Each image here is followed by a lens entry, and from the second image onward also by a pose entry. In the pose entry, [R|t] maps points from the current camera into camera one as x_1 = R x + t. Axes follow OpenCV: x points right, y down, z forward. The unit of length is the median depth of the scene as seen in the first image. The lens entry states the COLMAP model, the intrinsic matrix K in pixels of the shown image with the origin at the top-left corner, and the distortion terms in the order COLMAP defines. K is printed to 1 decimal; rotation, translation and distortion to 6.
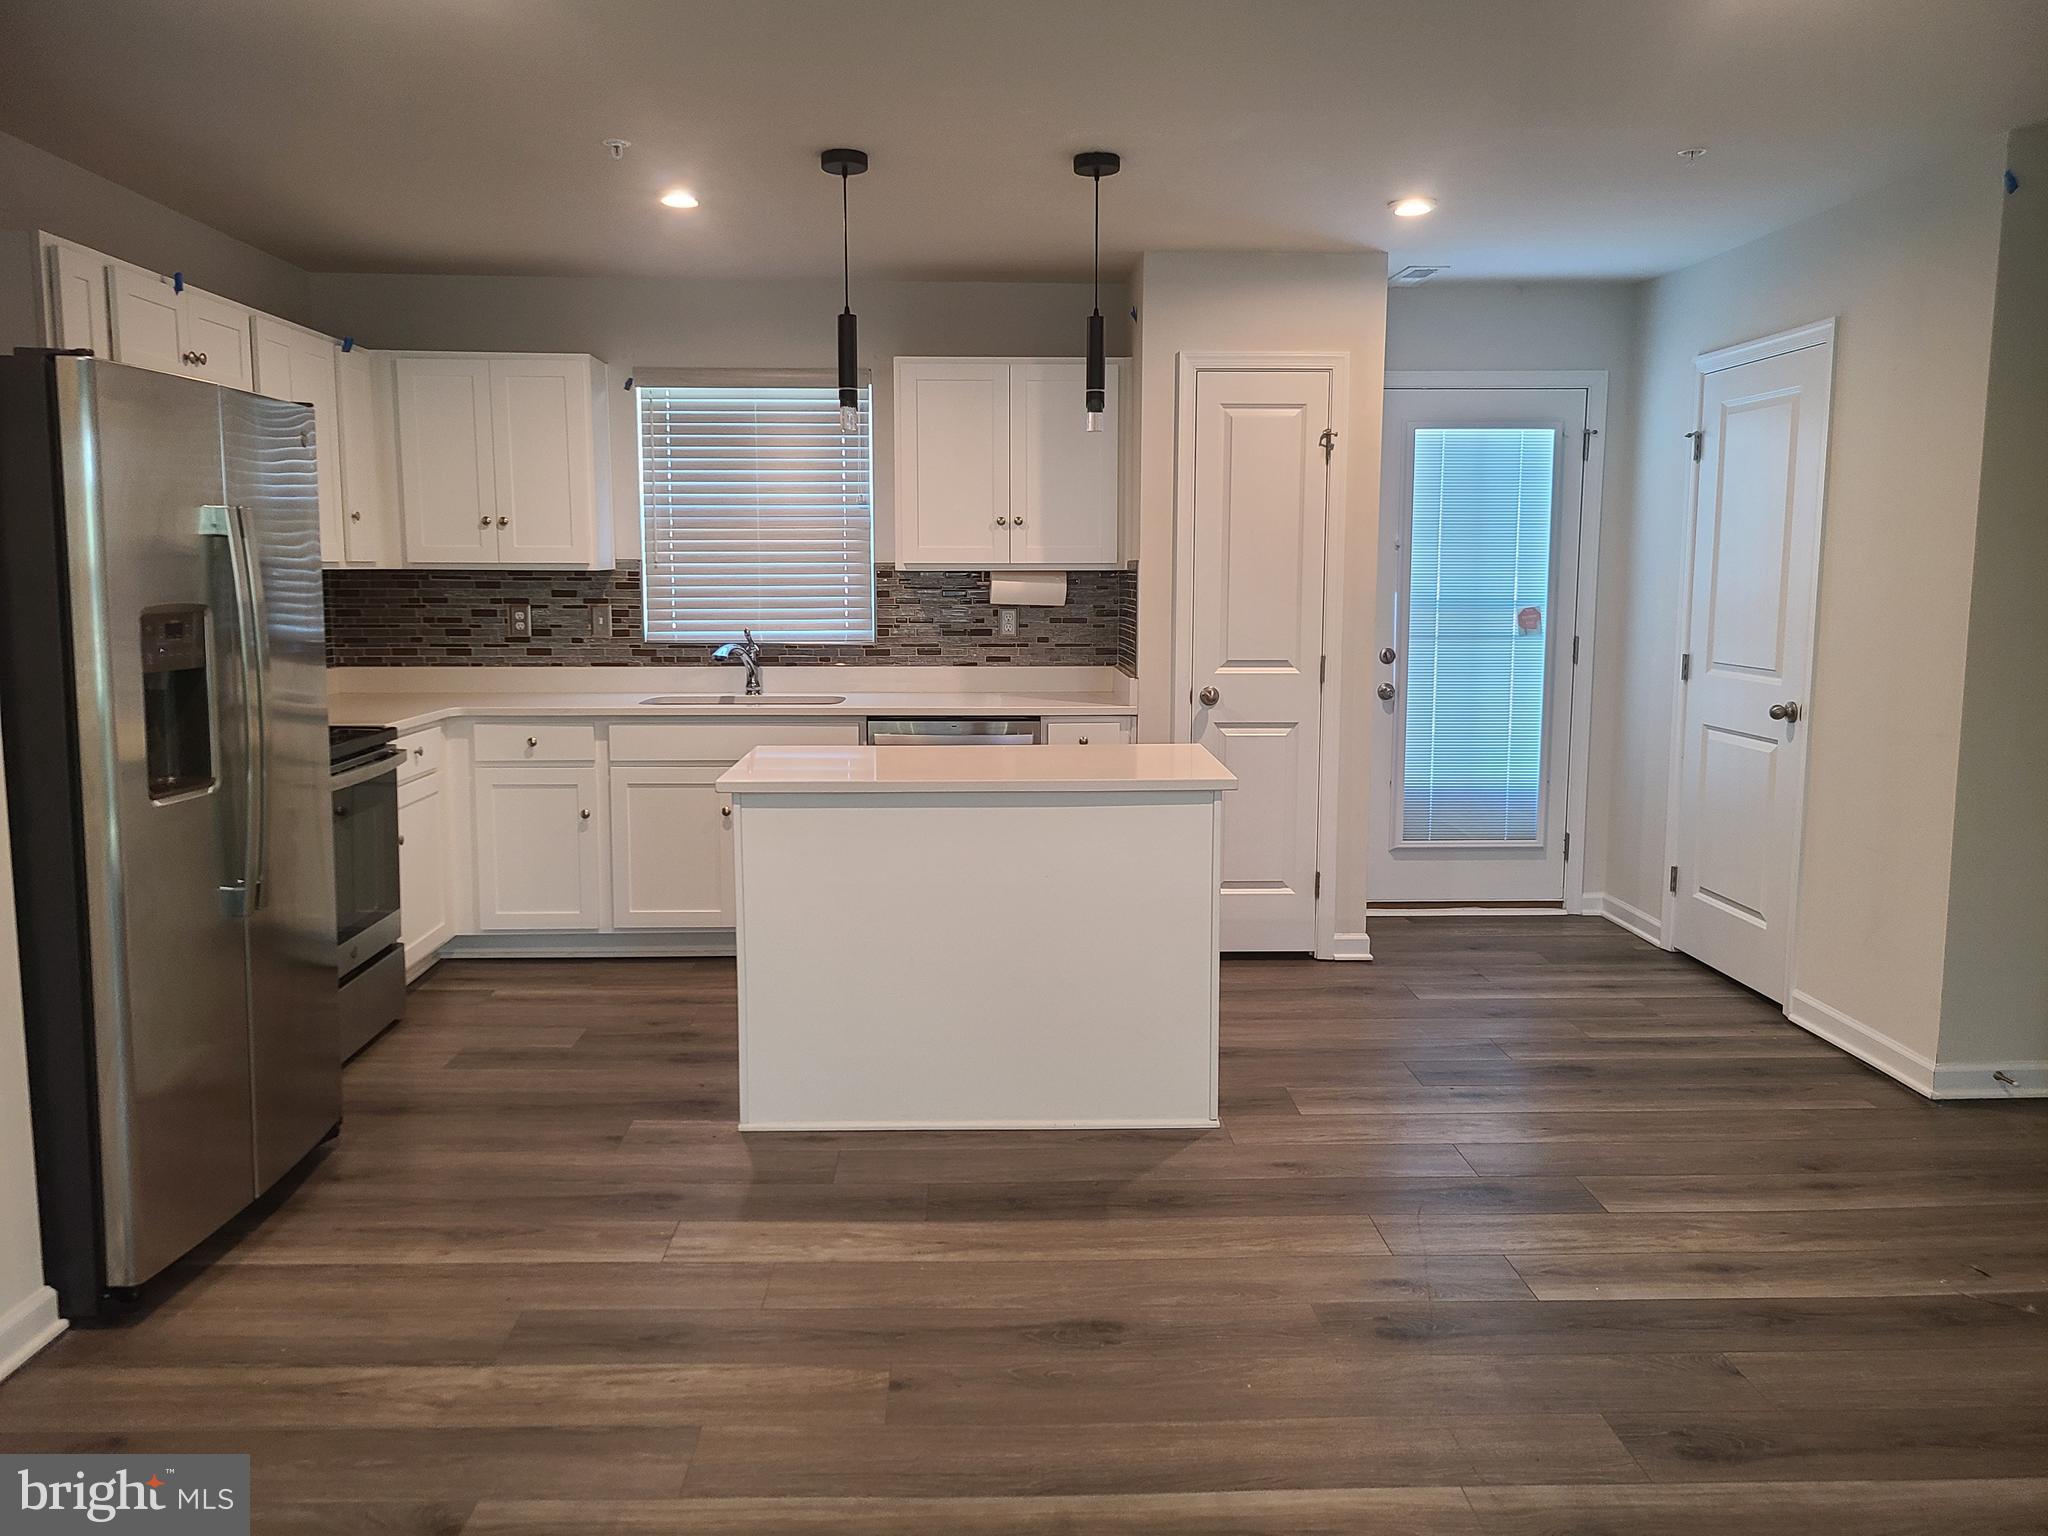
lens RADIAL K [[1530.4, 0, 1027.6], [0, 1530.4, 750.7], [0, 0, 1]] dist [0.051254, -0.029366]
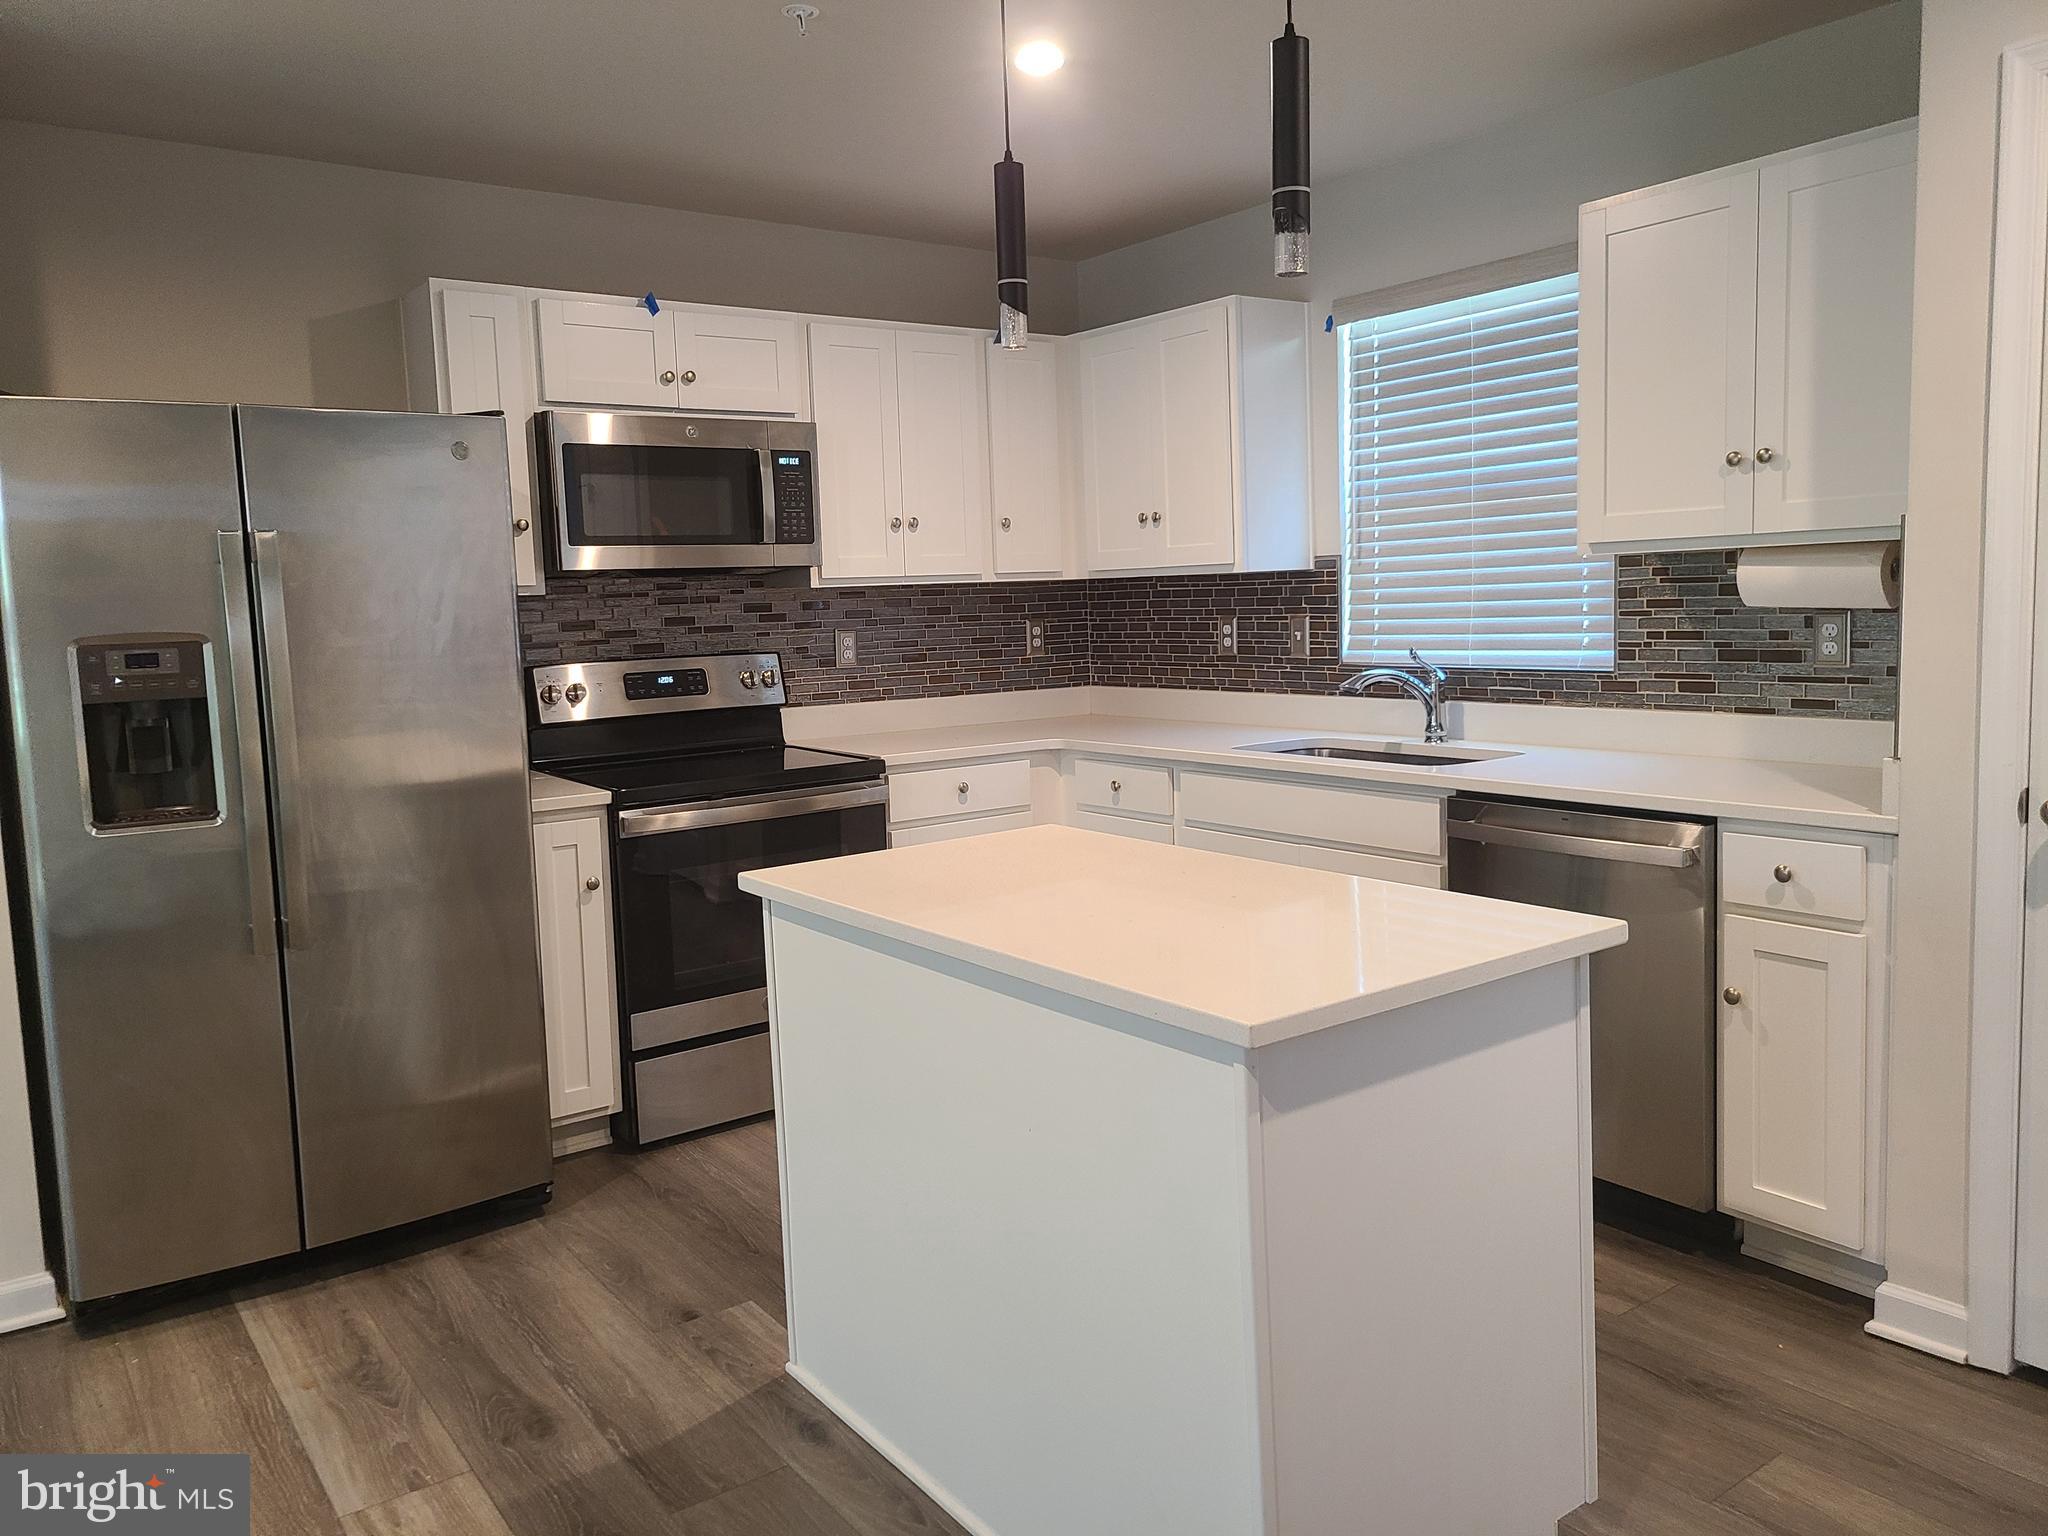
lens RADIAL K [[1530.4, 0, 1036.9], [0, 1530.4, 748.0], [0, 0, 1]] dist [0.051254, -0.029366]
pose [[0.560429, 0.063287, -0.825781, 0.326896], [-0.063527, 0.997423, 0.033329, -0.050404], [0.825762, 0.033781, 0.563006, 0.505898]]
